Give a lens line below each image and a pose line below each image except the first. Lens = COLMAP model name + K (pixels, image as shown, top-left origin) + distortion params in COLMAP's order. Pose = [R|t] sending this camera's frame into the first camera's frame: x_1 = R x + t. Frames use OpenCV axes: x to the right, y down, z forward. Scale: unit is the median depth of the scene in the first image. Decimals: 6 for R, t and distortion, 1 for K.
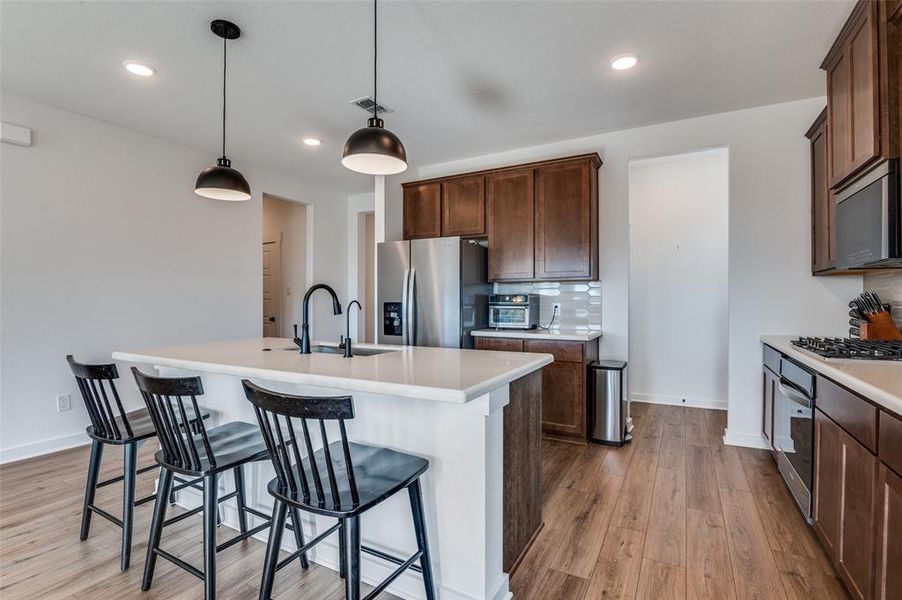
lens RADIAL K [[425.6, 0, 444.3], [0, 425.6, 305.2], [0, 0, 1]] dist [-0.020322, -0.003821]
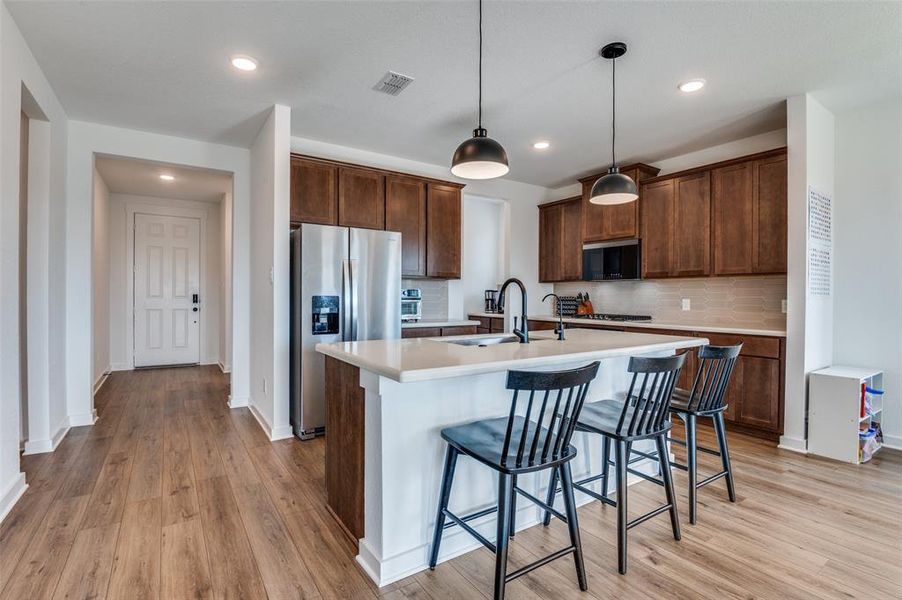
lens RADIAL K [[425.6, 0, 454.9], [0, 425.6, 303.2], [0, 0, 1]] dist [-0.020322, -0.003821]
pose [[0.457733, -0.009578, 0.889038, -0.959647], [0.004850, 0.999954, 0.008276, 0.002904], [-0.889077, 0.000524, 0.457758, 0.469857]]
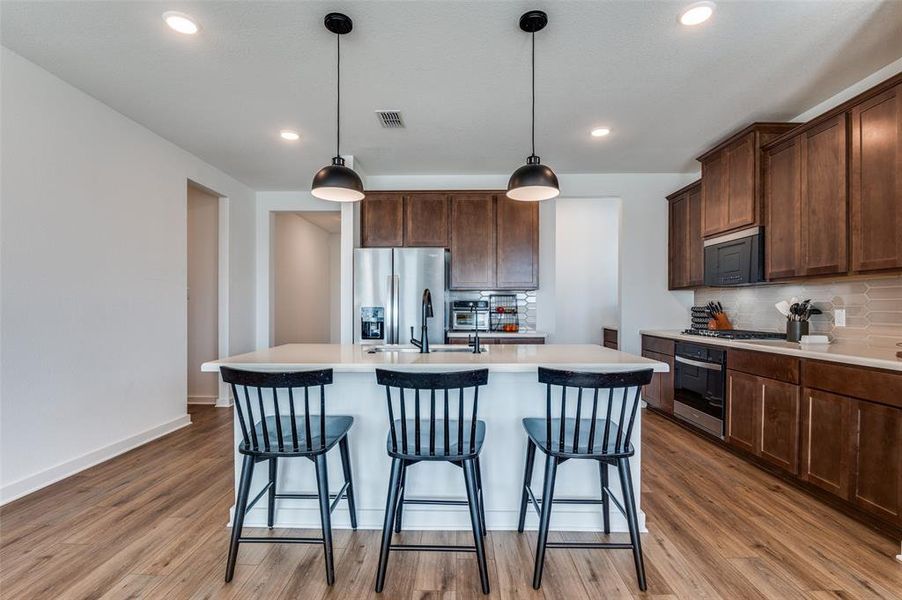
lens RADIAL K [[425.6, 0, 447.3], [0, 425.6, 312.5], [0, 0, 1]] dist [-0.020322, -0.003821]
pose [[0.884714, -0.003483, 0.466122, -0.550116], [0.003729, 0.999993, 0.000395, 0.007012], [-0.466120, 0.001389, 0.884720, 0.012990]]
